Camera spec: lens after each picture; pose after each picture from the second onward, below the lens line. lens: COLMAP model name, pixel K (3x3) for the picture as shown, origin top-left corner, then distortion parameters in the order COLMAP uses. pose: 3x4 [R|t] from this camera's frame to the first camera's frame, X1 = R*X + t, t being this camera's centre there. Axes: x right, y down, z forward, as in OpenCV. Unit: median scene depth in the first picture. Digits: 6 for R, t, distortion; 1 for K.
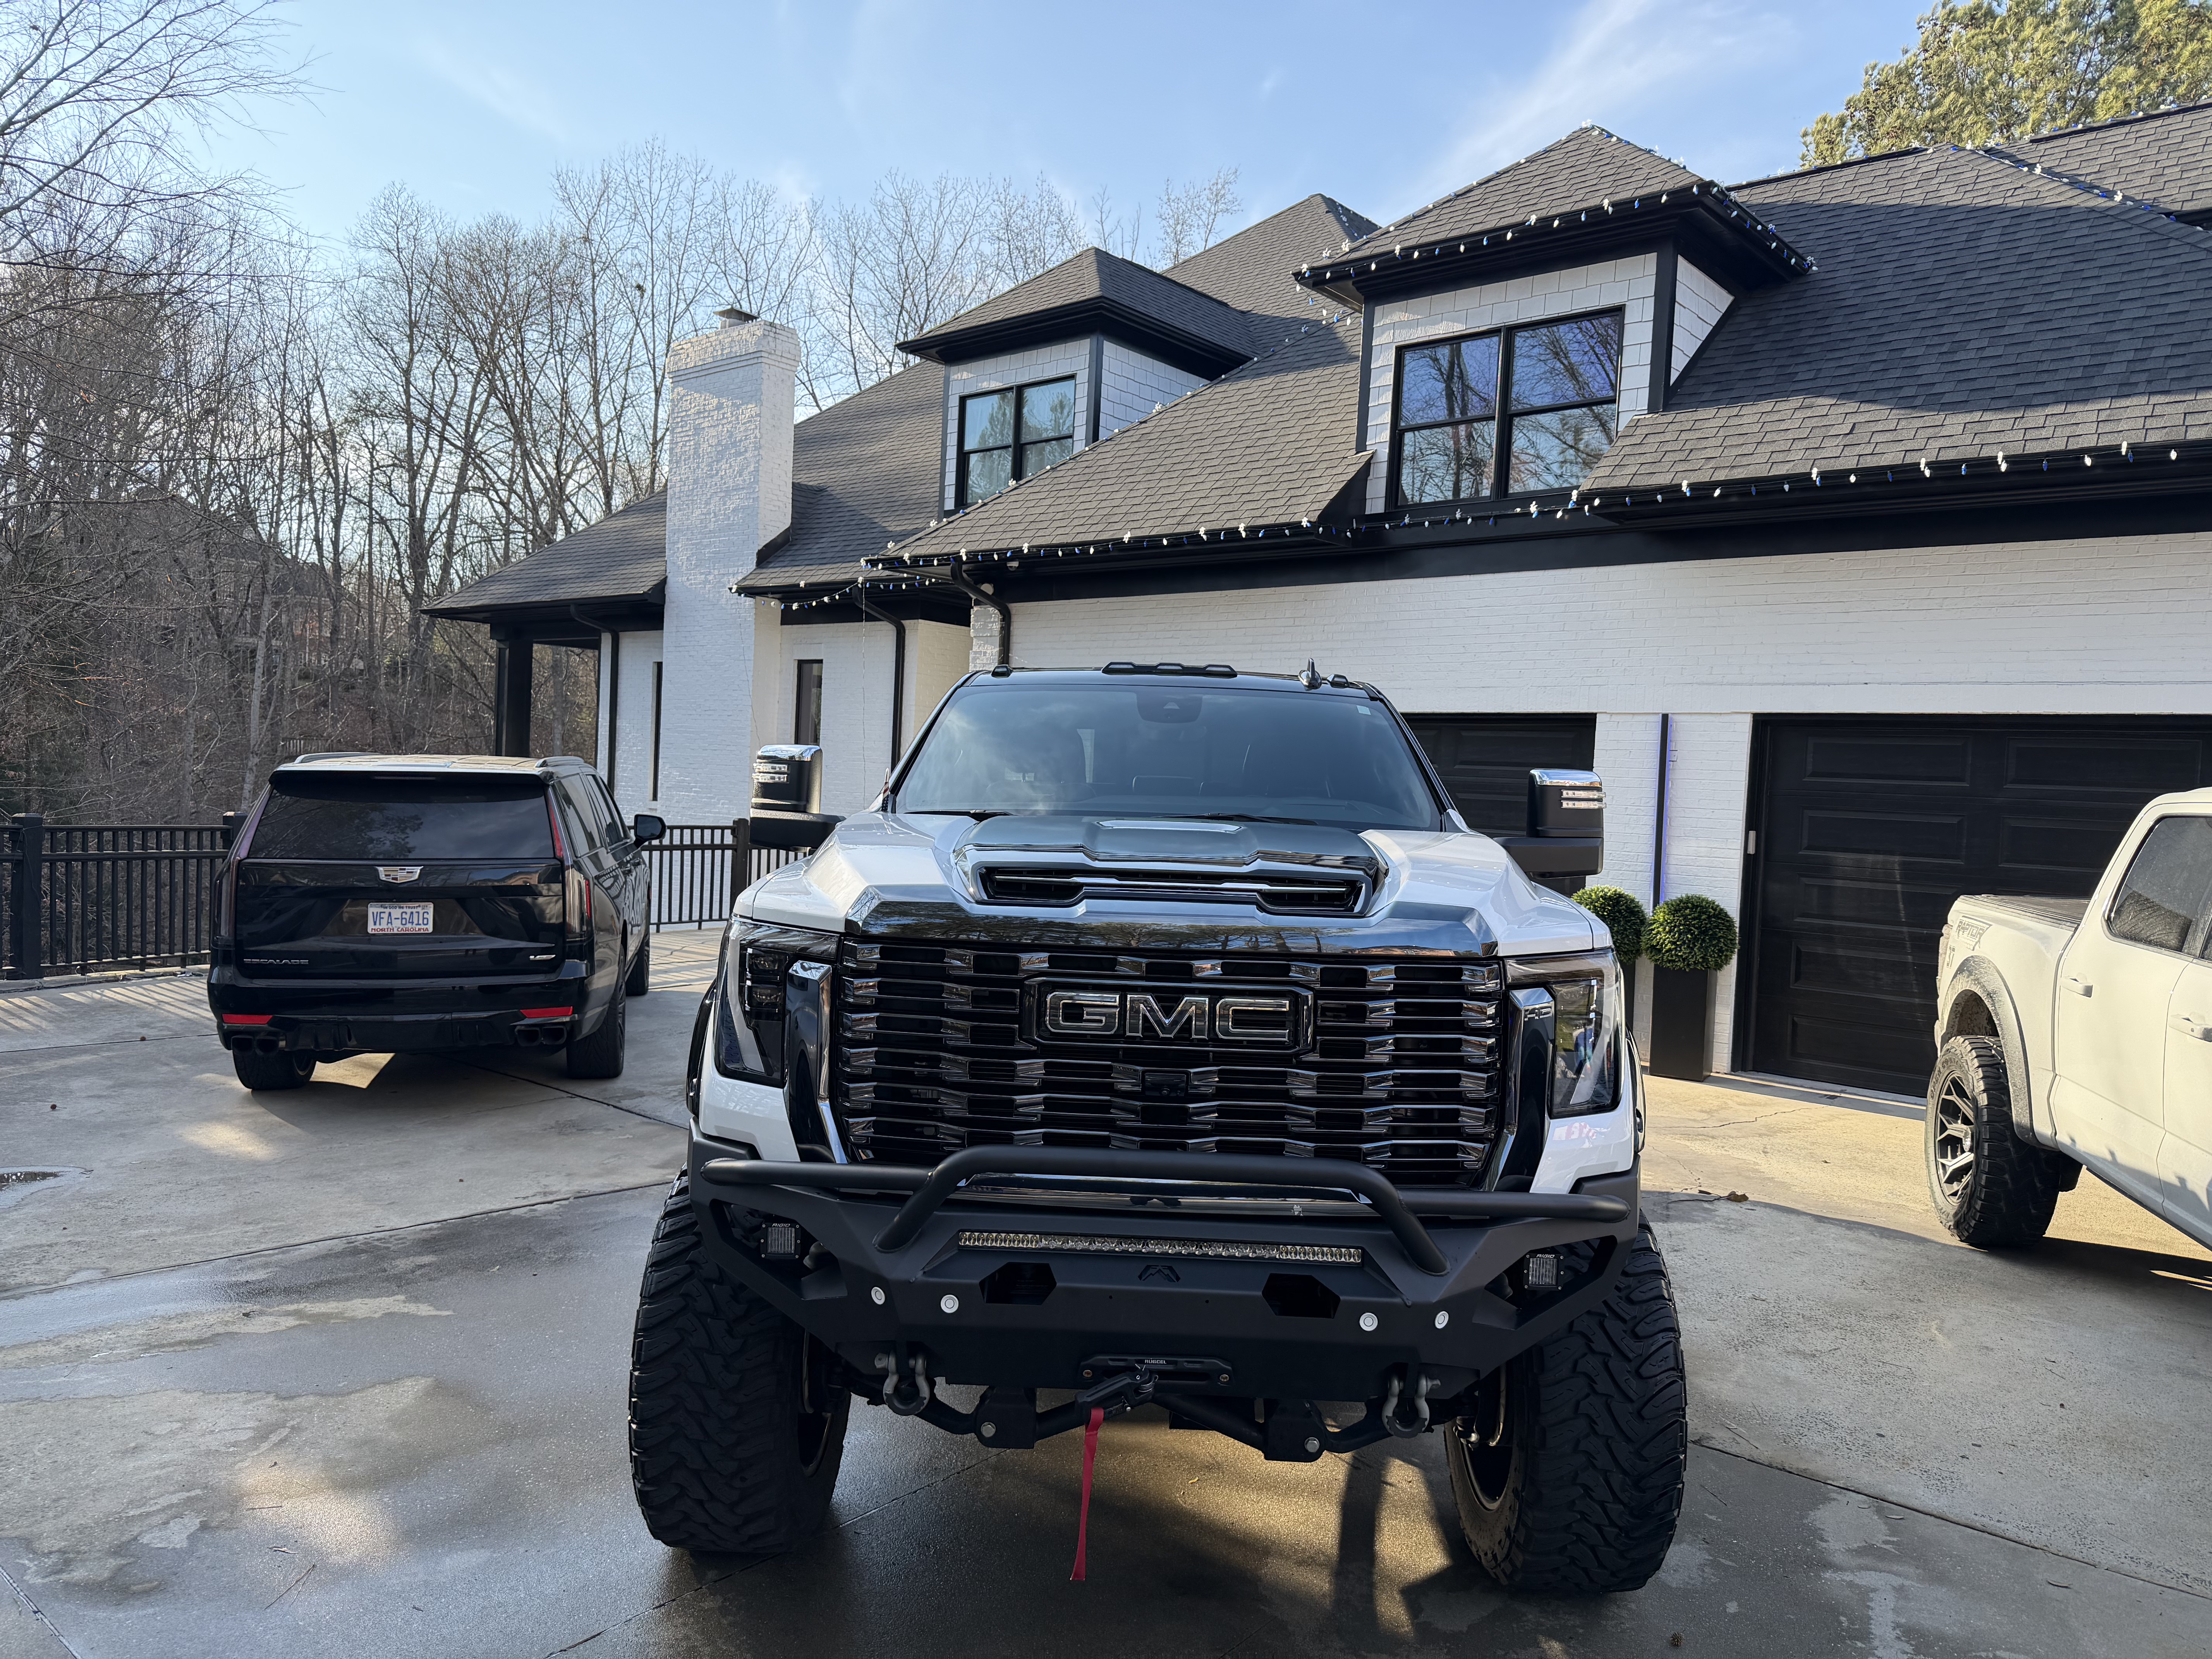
lens RADIAL K [[1585.8, 0, 1106.0], [0, 1585.8, 829.5], [0, 0, 1]] dist [0.002615, 0.002057]
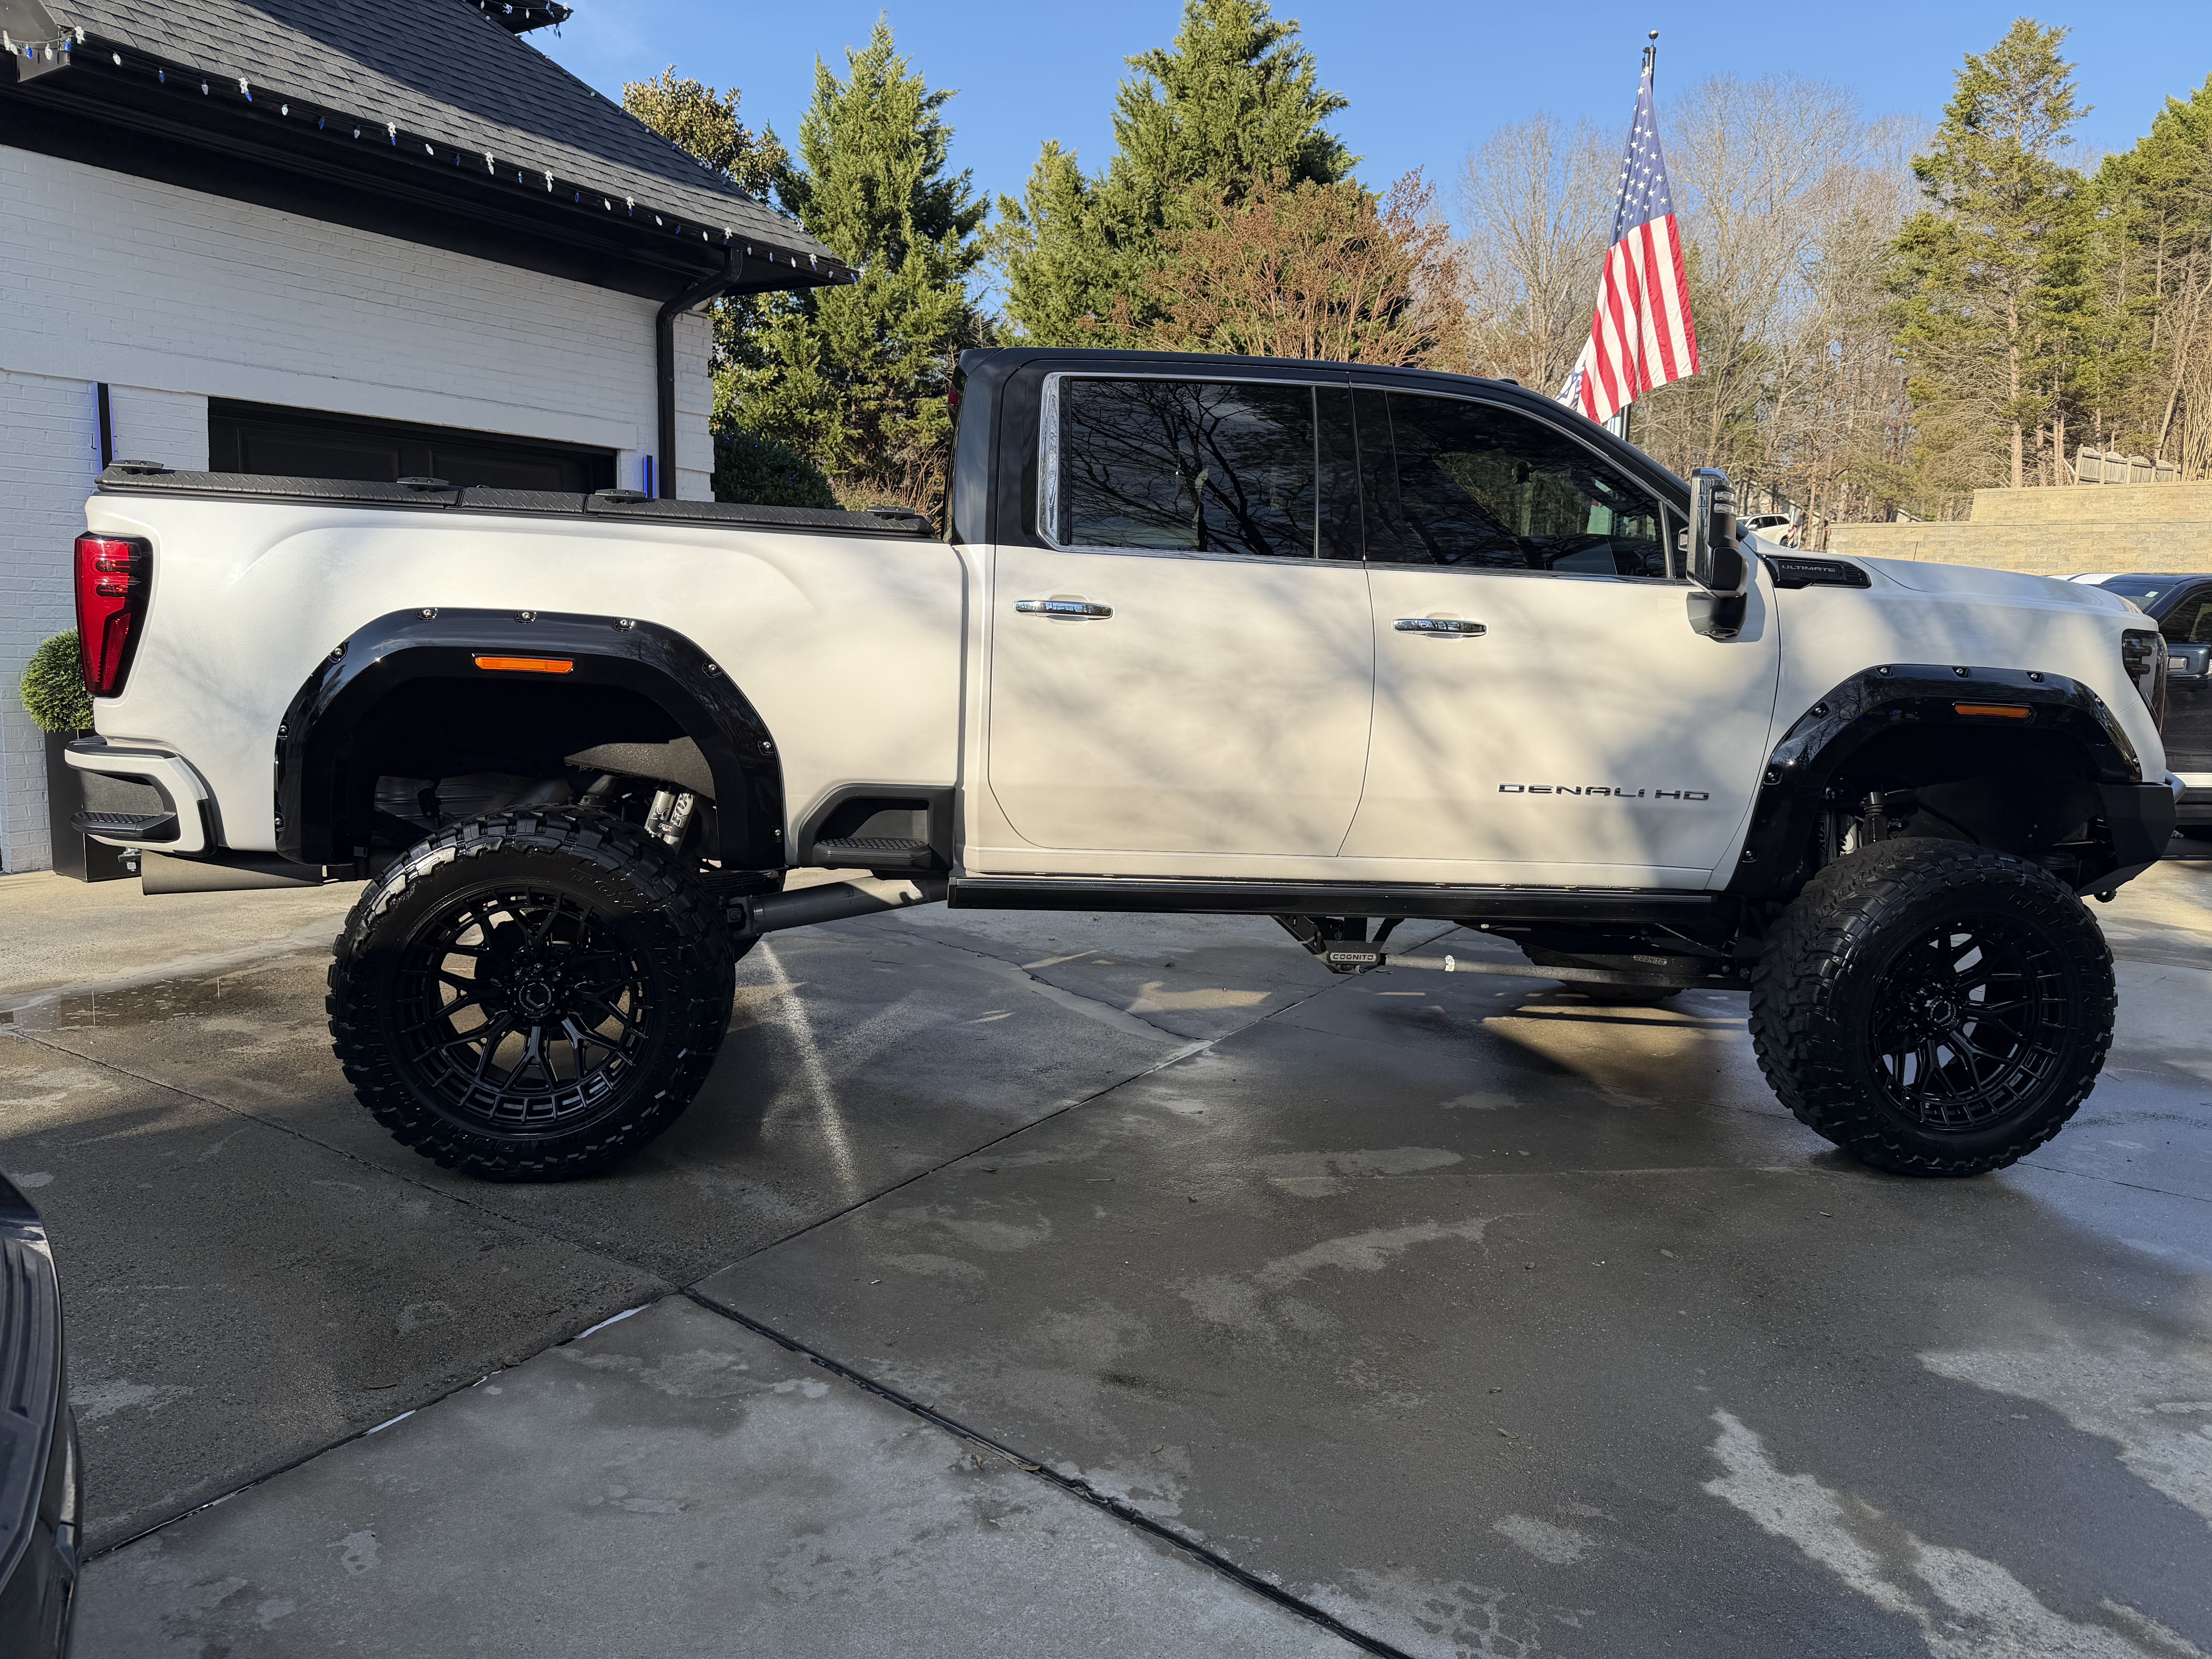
lens RADIAL K [[1585.8, 0, 1106.0], [0, 1585.8, 829.5], [0, 0, 1]] dist [0.002615, 0.002057]
pose [[-0.165403, -0.183310, 0.969040, -0.468016], [-0.005582, 0.982733, 0.184947, -0.009497], [-0.986210, 0.025181, -0.163570, 0.678039]]
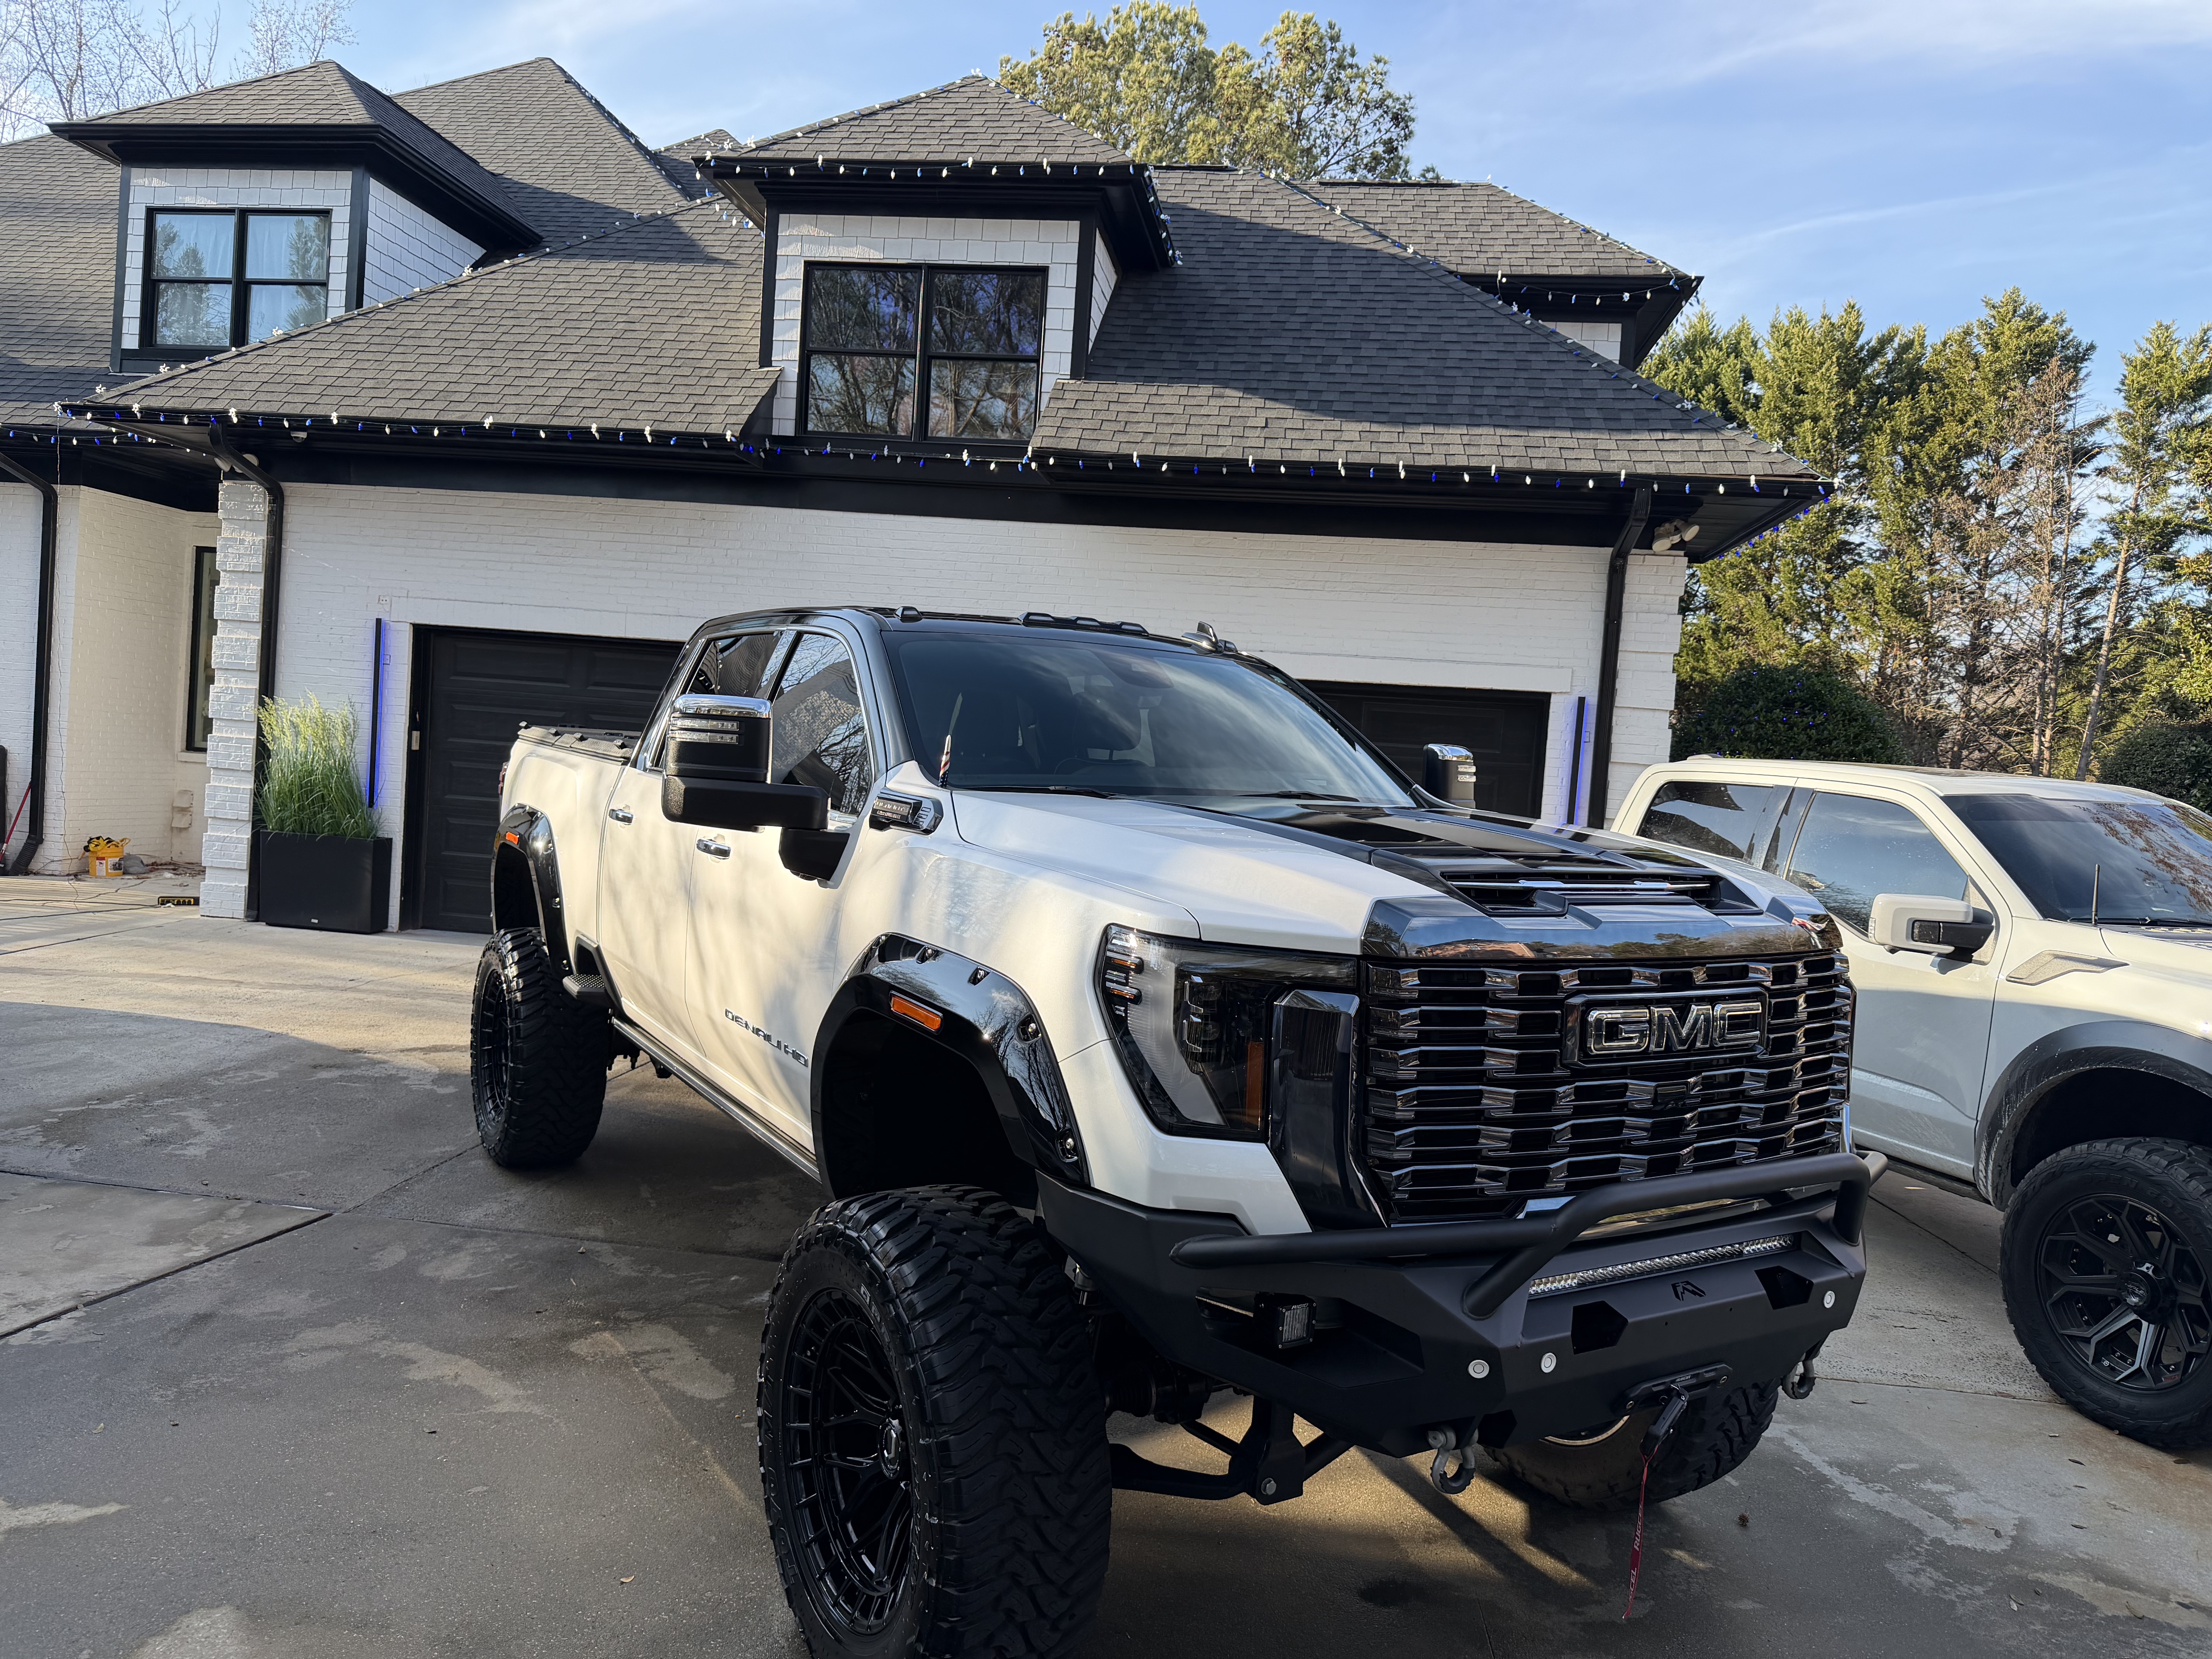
lens RADIAL K [[1545.1, 0, 1091.0], [0, 1545.1, 827.7], [0, 0, 1]] dist [0.144352, -0.173034]
pose [[0.843695, -0.011073, 0.536708, -0.213551], [-0.015492, 0.998869, 0.044962, -0.011467], [-0.536599, -0.046249, 0.842569, 0.107330]]
